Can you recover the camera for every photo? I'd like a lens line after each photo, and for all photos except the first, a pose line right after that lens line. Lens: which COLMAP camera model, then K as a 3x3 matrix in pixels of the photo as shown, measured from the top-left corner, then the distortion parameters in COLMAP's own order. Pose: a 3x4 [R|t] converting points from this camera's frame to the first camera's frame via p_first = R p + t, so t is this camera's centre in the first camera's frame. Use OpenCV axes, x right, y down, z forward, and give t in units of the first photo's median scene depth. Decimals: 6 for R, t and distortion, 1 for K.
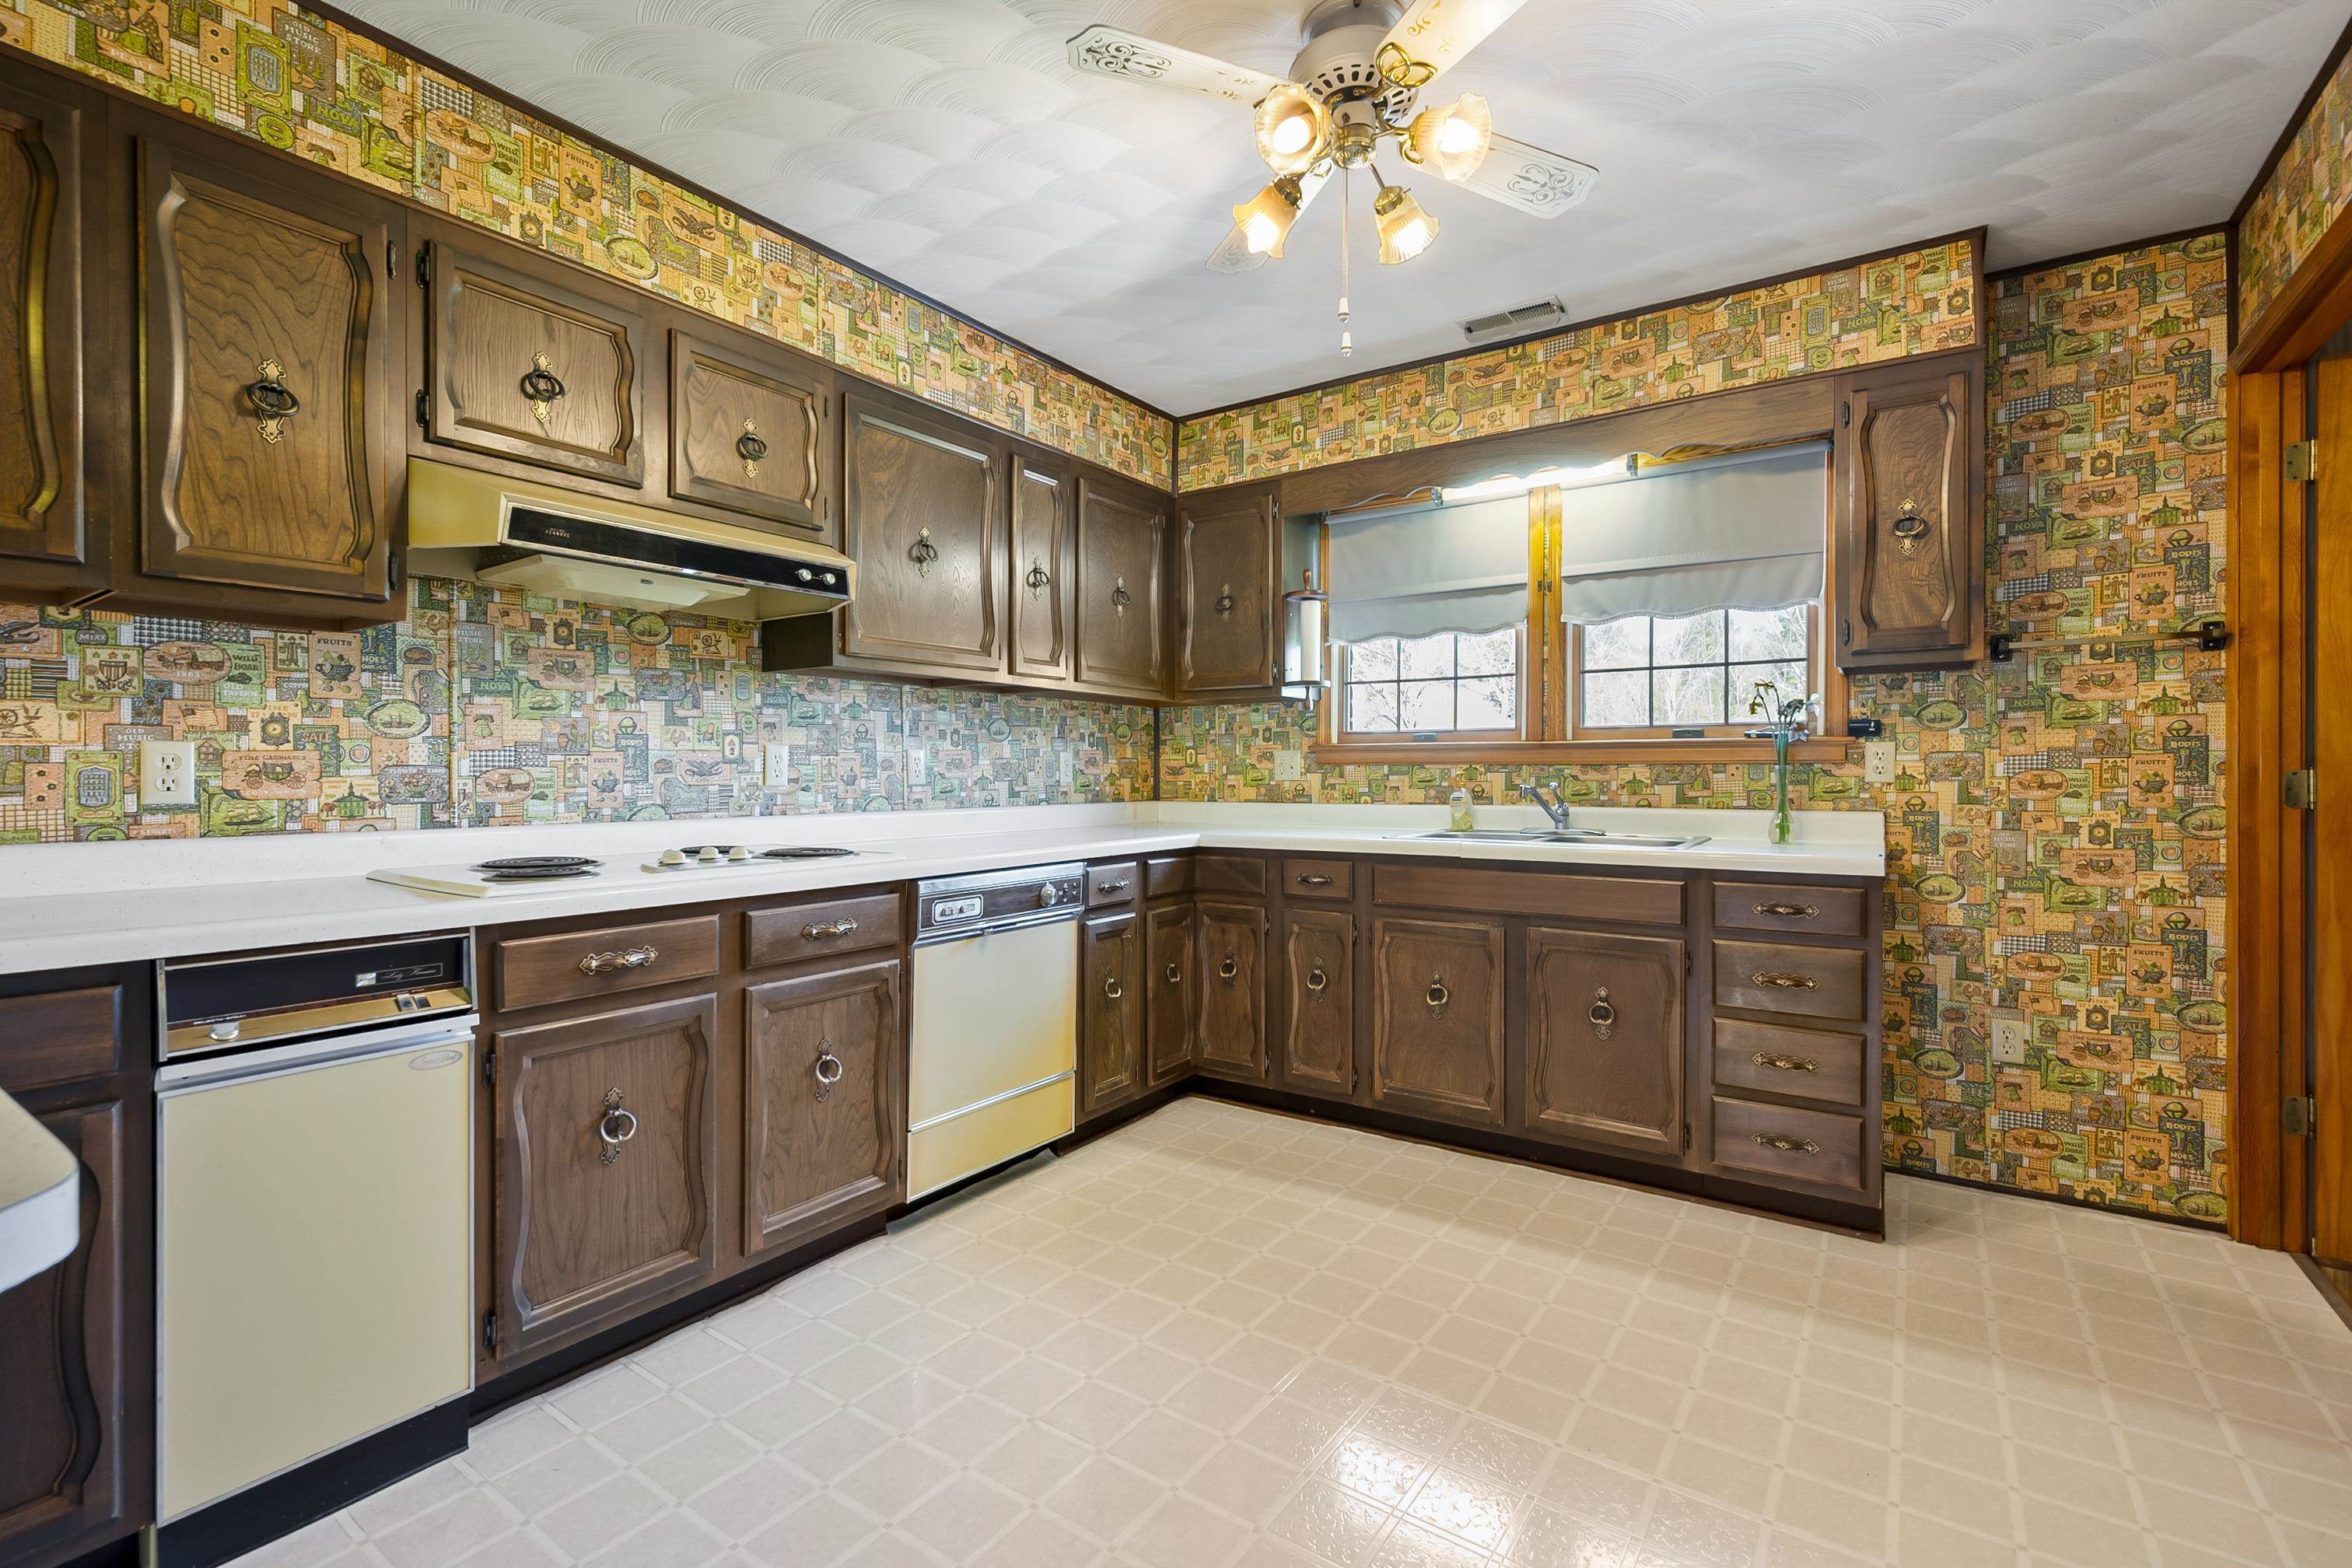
lens RADIAL K [[1047.4, 0, 1191.5], [0, 1047.4, 778.7], [0, 0, 1]] dist [0.001954, 0.000590]
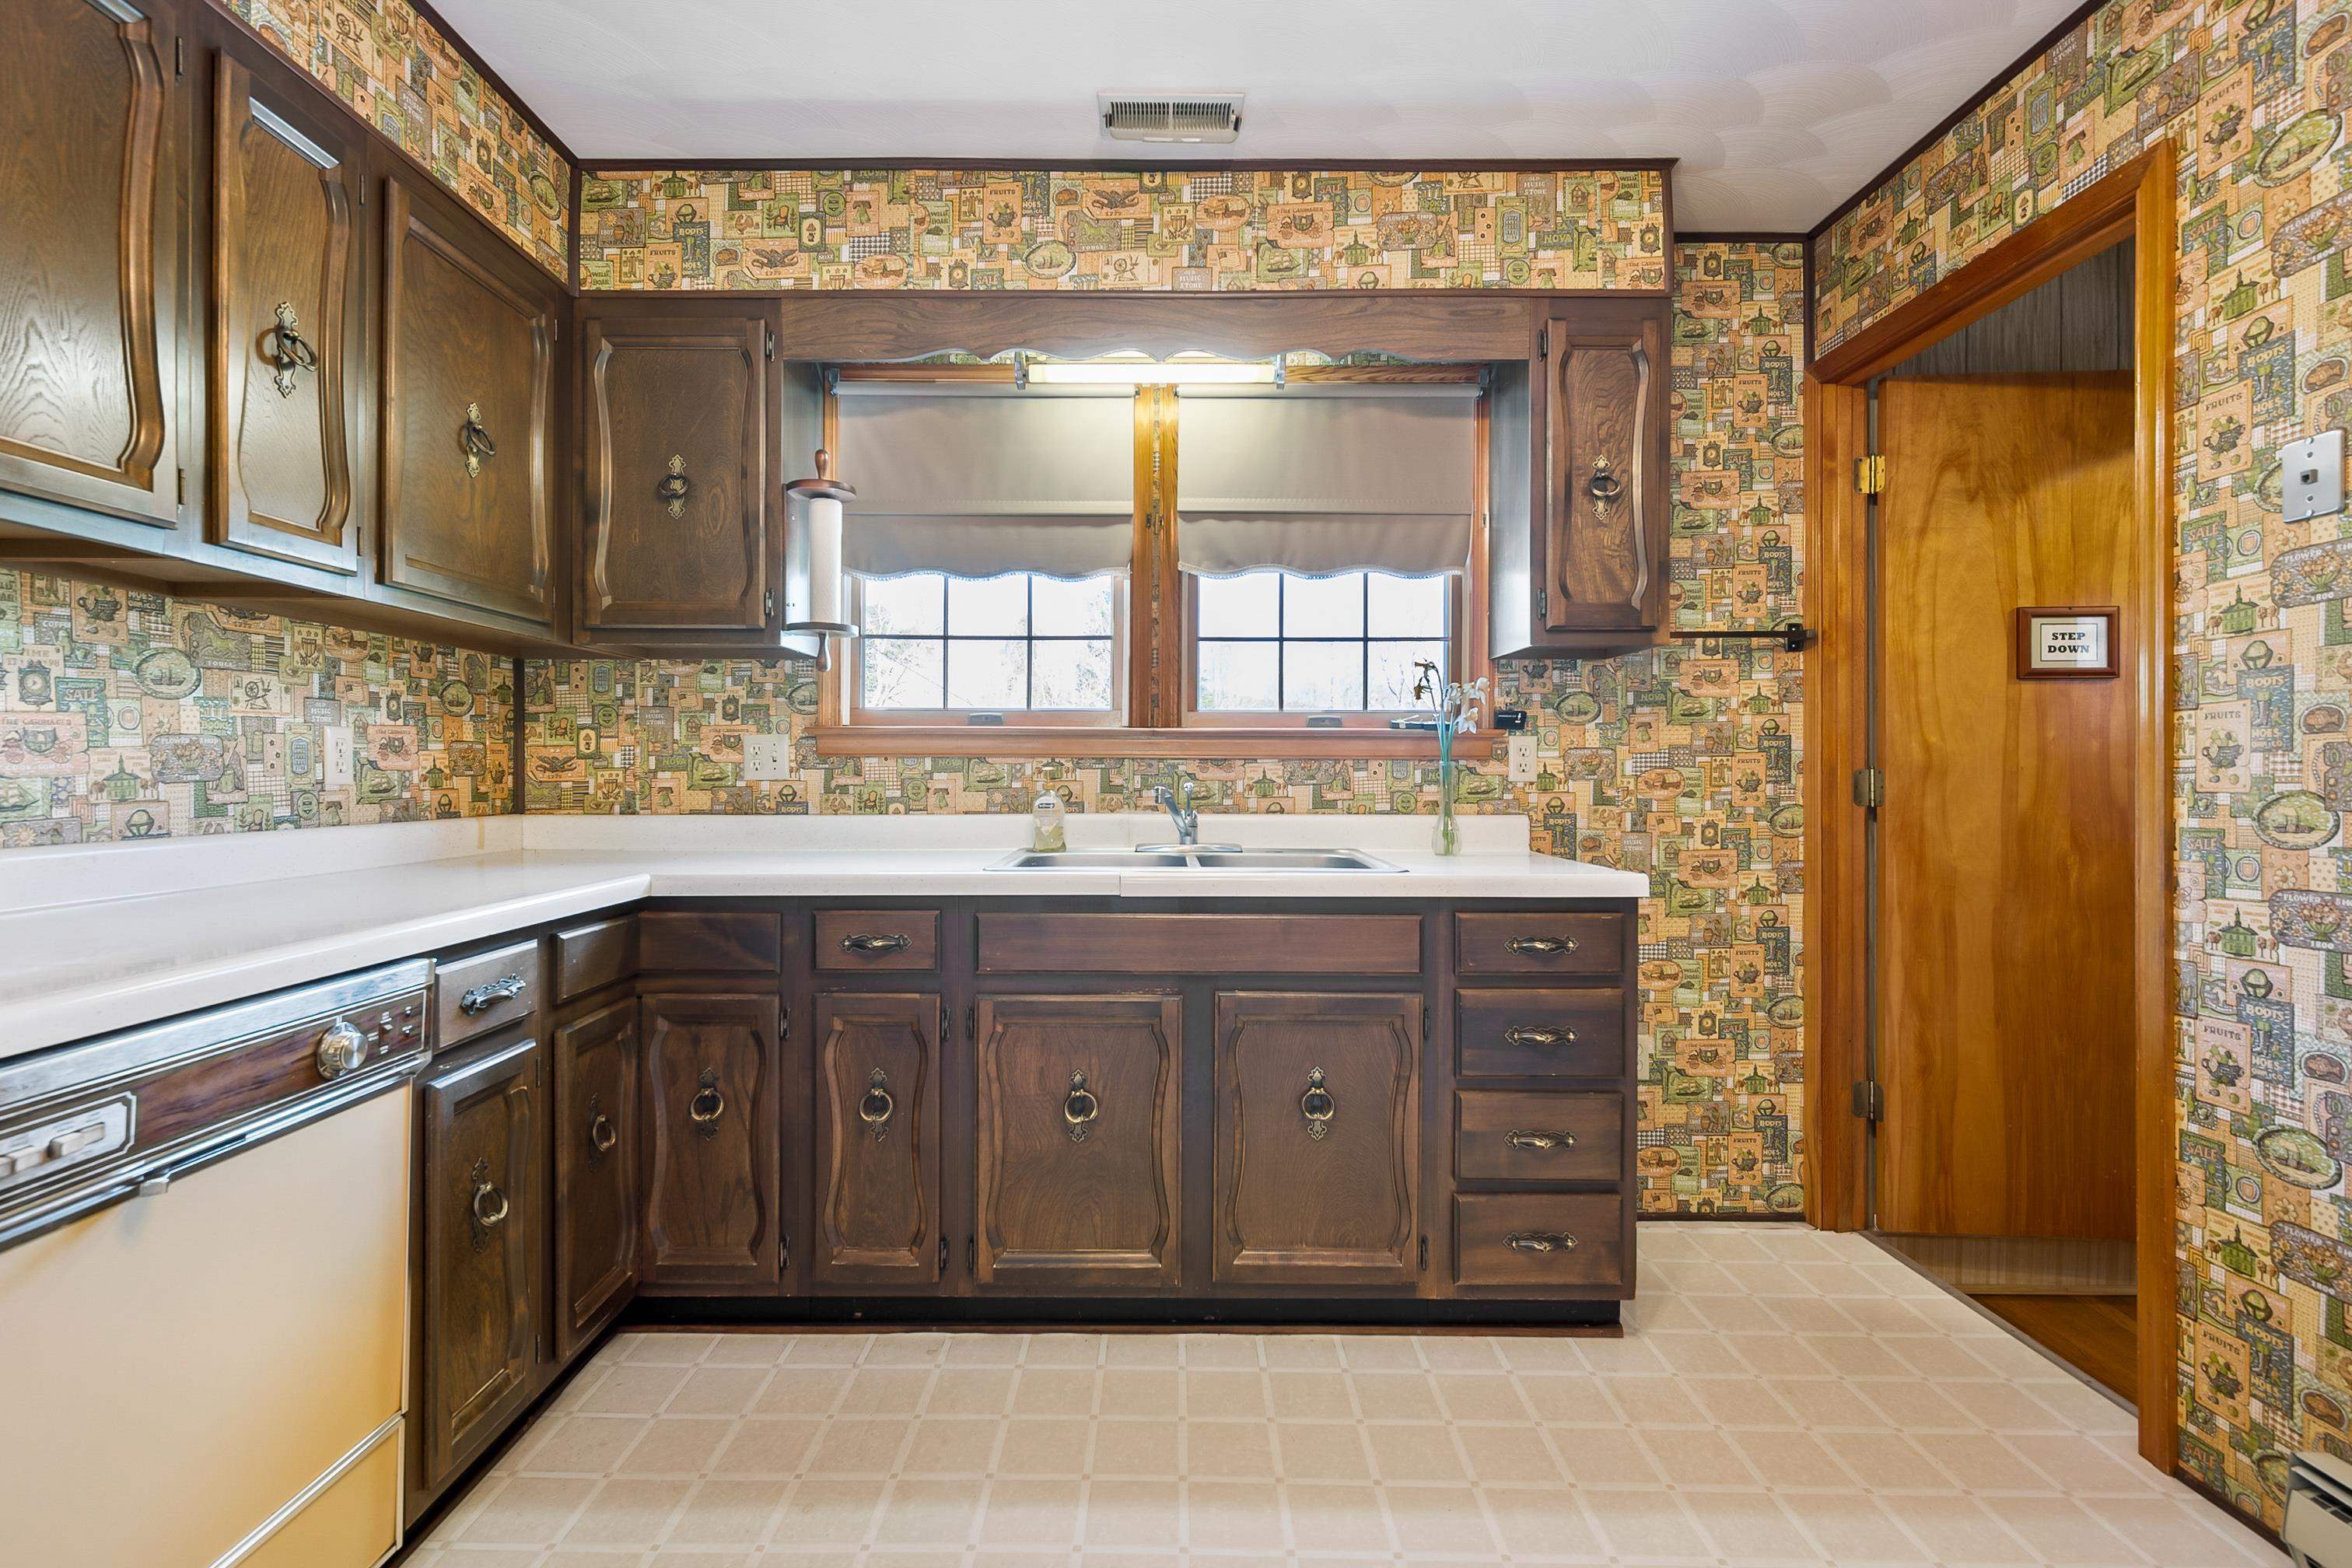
lens RADIAL K [[1047.4, 0, 1156.3], [0, 1047.4, 777.0], [0, 0, 1]] dist [0.001954, 0.000590]
pose [[0.829885, 0.000119, 0.557935, -0.095948], [-0.000143, 1.000000, 0.000001, -0.000412], [-0.557935, -0.000081, 0.829885, 0.441652]]
